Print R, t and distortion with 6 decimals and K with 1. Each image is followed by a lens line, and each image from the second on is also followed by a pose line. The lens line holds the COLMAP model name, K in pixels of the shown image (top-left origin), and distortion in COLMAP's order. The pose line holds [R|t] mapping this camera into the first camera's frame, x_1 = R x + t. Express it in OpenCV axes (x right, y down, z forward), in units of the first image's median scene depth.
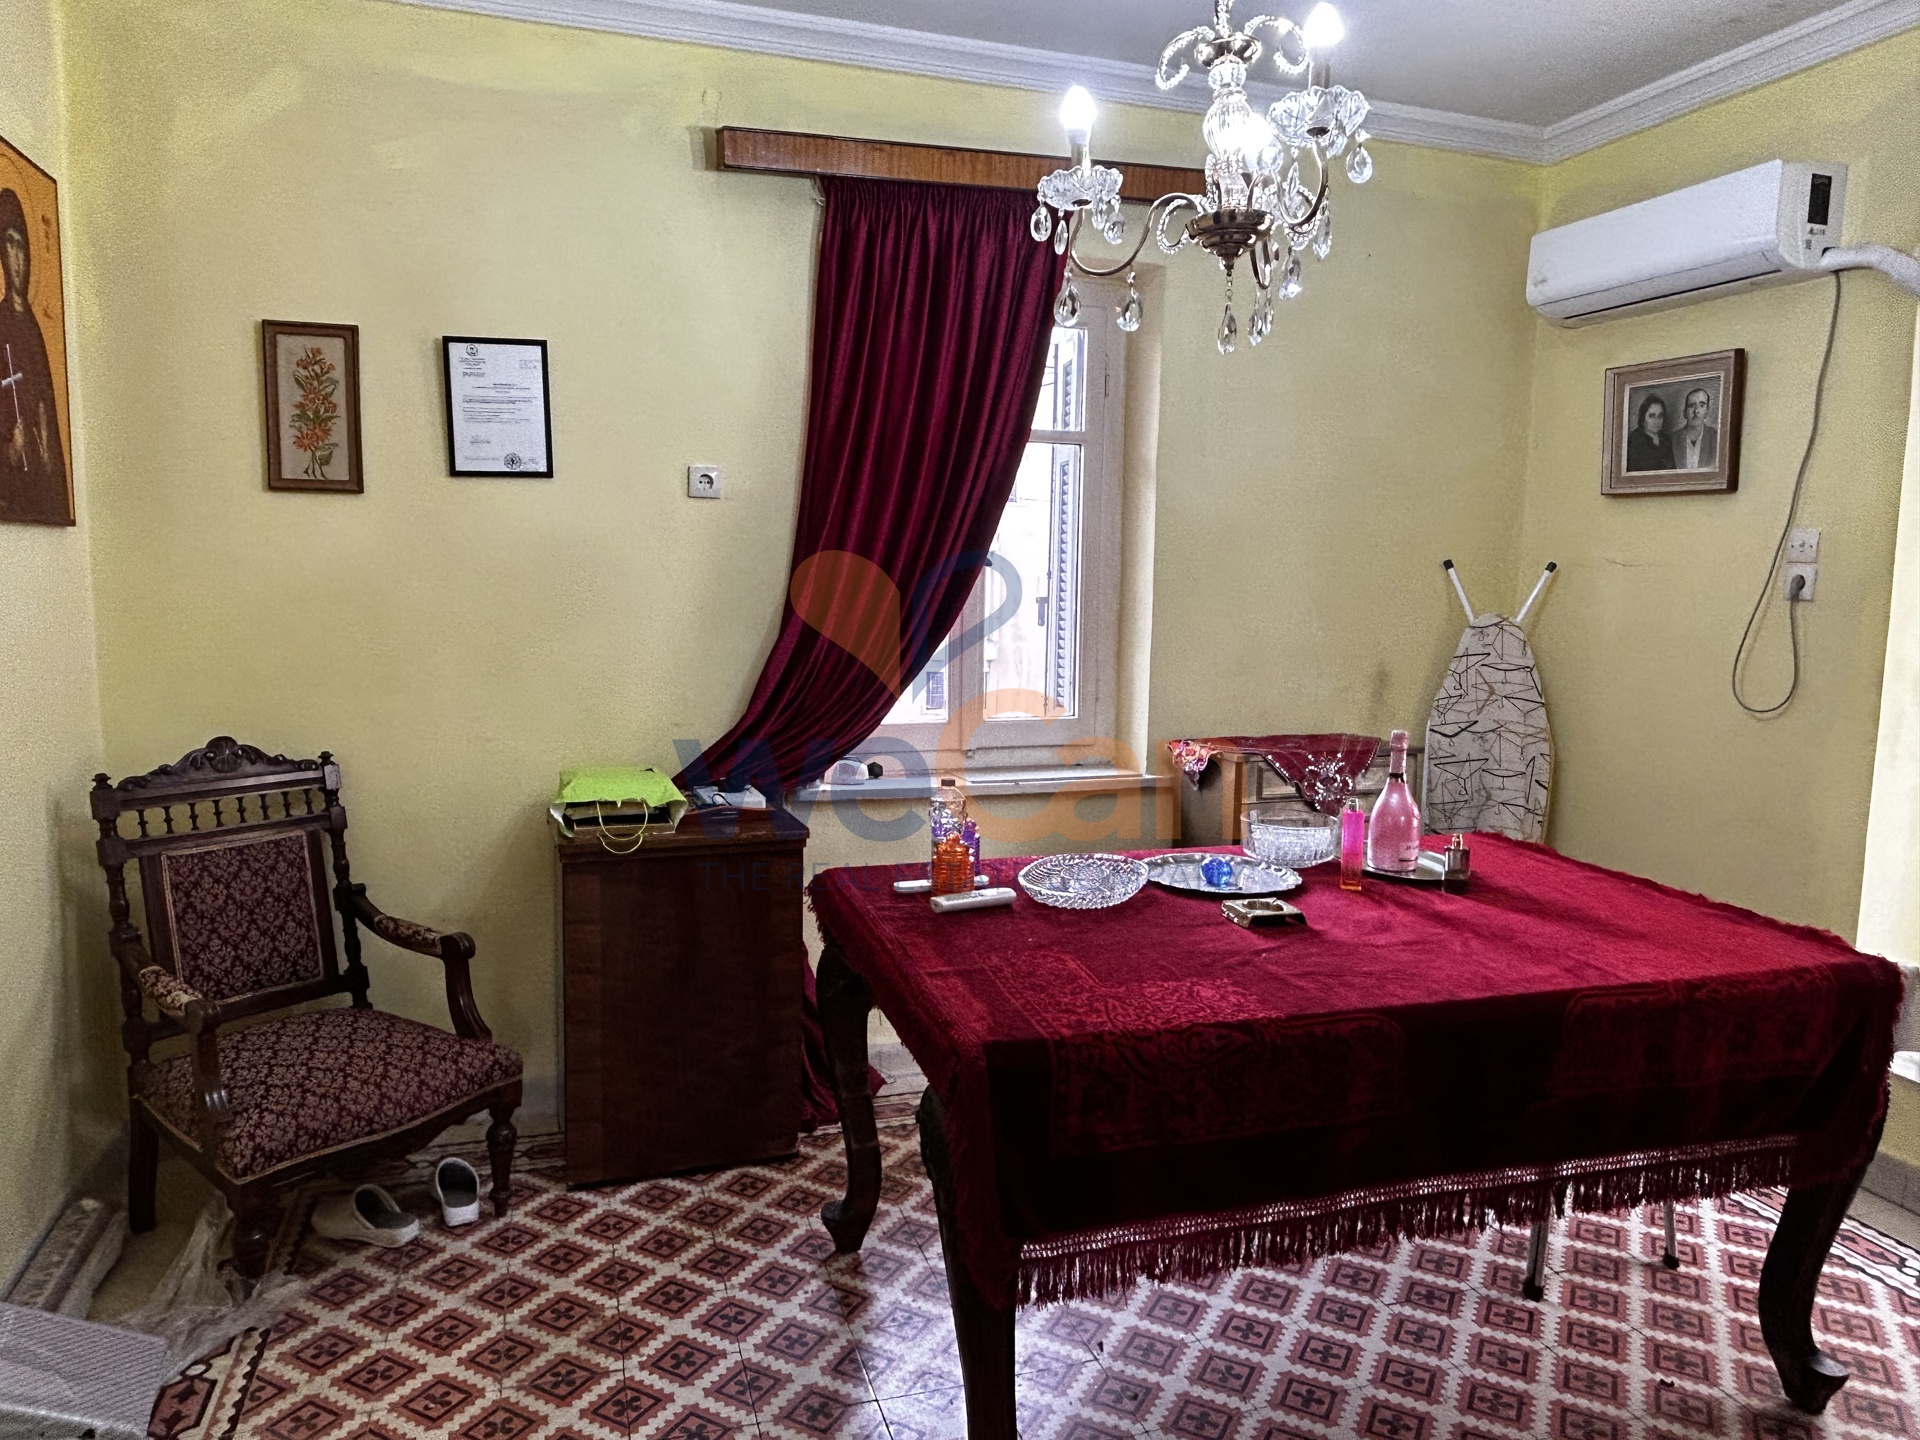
lens RADIAL K [[1298.7, 0, 966.6], [0, 1298.7, 717.9], [0, 0, 1]] dist [-0.005596, 0.005315]
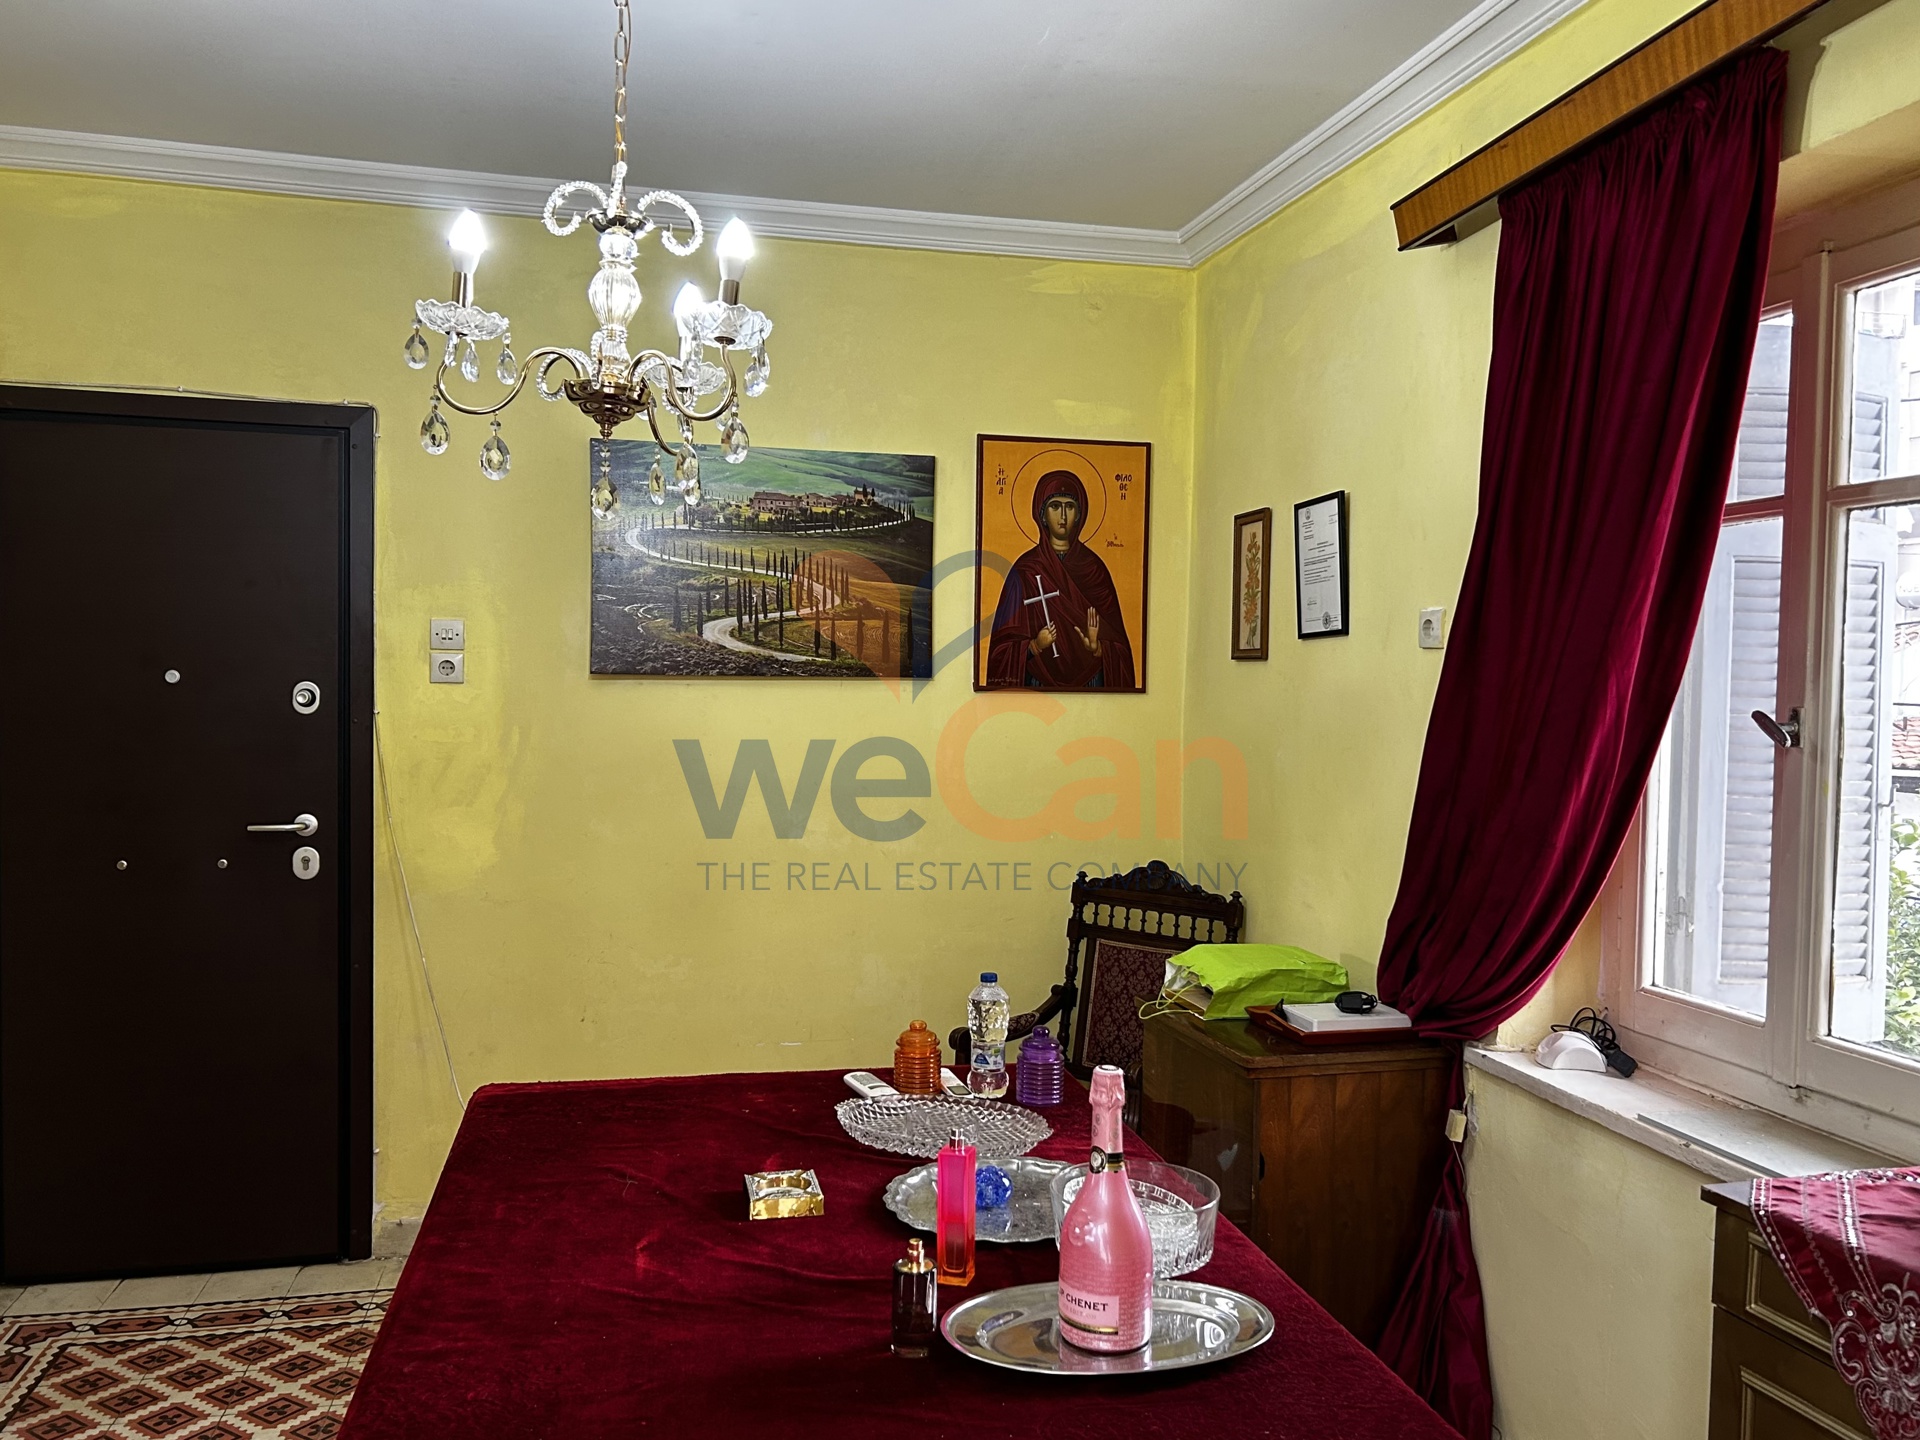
lens RADIAL K [[1555.0, 0, 960.1], [0, 1555.0, 725.4], [0, 0, 1]] dist [0.070986, -0.000706]
pose [[-0.090661, 0.010947, -0.995822, 0.928447], [-0.134838, 0.990597, 0.023165, -0.123546], [0.986711, 0.136375, -0.088332, 0.942070]]
